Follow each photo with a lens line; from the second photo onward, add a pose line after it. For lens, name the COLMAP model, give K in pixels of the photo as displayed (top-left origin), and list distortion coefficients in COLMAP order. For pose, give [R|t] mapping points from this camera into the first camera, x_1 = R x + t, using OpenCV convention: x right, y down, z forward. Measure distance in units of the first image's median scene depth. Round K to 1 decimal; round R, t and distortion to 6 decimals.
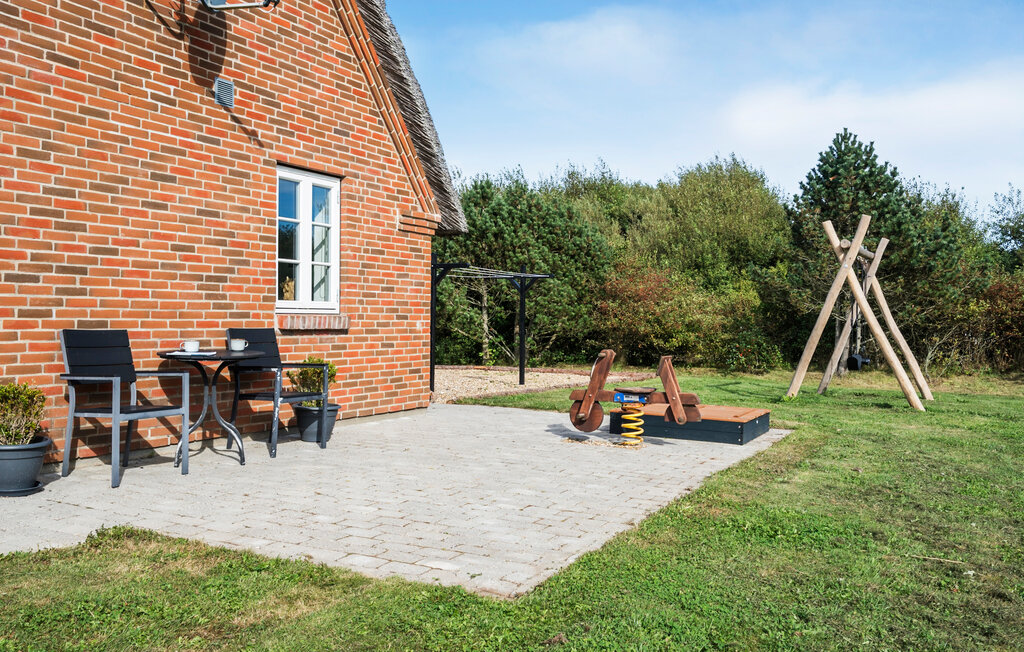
lens RADIAL K [[929.8, 0, 512.8], [0, 929.8, 325.7], [0, 0, 1]] dist [-0.006642, 0.000000]
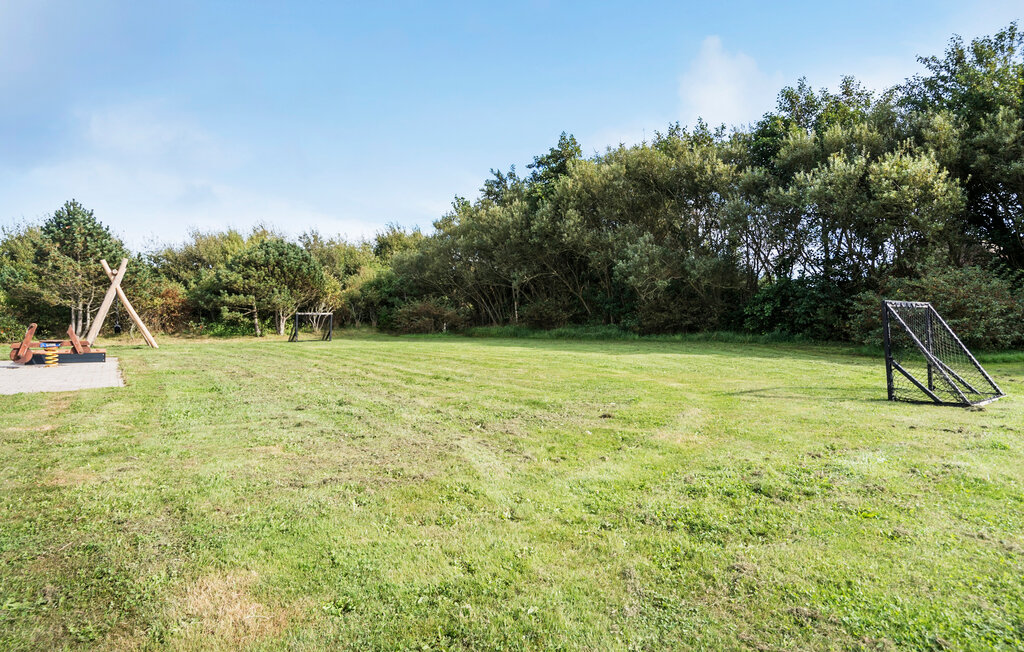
lens RADIAL K [[564.5, 0, 512.6], [0, 564.5, 327.3], [0, 0, 1]] dist [0.001233, 0.000127]
pose [[0.463874, -0.041714, 0.884918, -0.228694], [0.016867, 0.999126, 0.038256, 0.001654], [-0.885740, -0.002820, 0.464172, -0.243898]]
